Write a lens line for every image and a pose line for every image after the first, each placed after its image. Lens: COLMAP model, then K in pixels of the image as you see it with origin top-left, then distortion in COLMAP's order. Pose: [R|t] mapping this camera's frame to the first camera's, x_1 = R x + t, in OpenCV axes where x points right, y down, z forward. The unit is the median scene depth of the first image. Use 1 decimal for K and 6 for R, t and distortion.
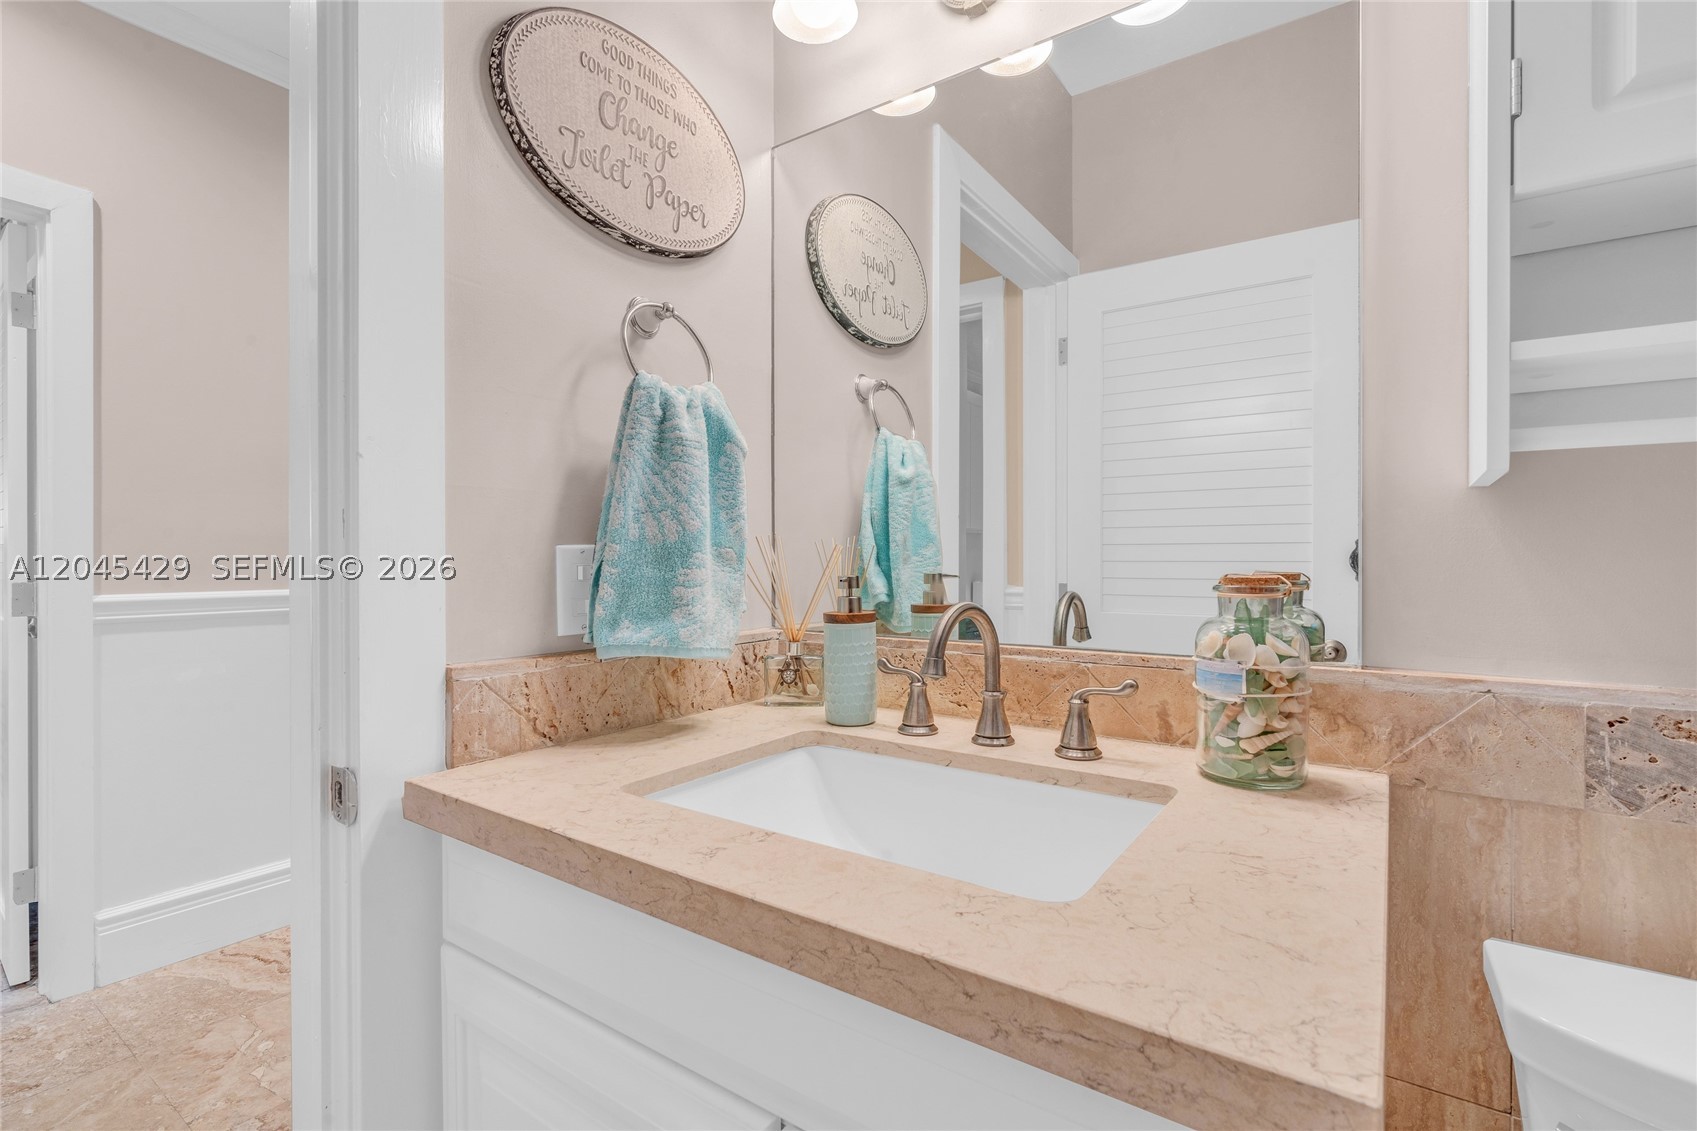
lens RADIAL K [[759.4, 0, 858.2], [0, 759.4, 557.2], [0, 0, 1]] dist [-0.002354, 0.000207]
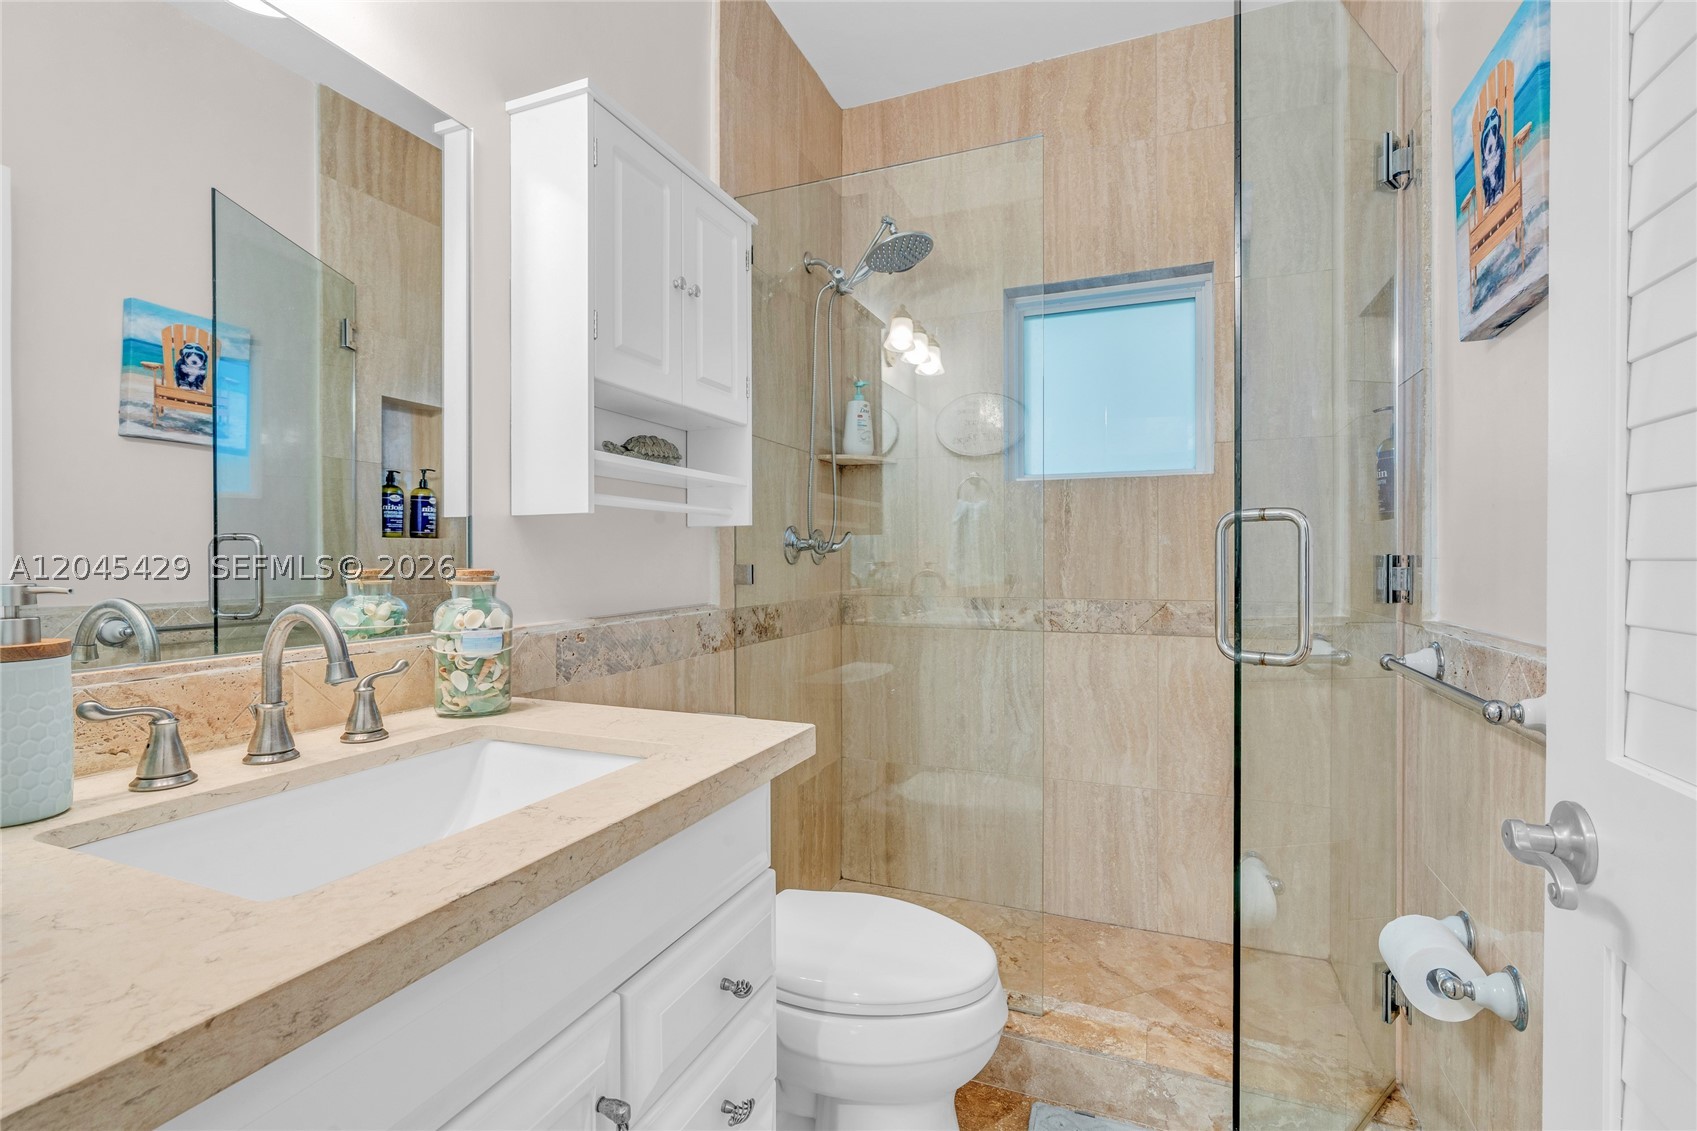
lens RADIAL K [[759.4, 0, 858.2], [0, 759.4, 557.2], [0, 0, 1]] dist [-0.002354, 0.000207]
pose [[-0.216480, 0.000899, 0.976287, -1.137642], [-0.002095, 0.999997, -0.001386, 0.002660], [-0.976285, -0.002345, -0.216478, 0.682094]]
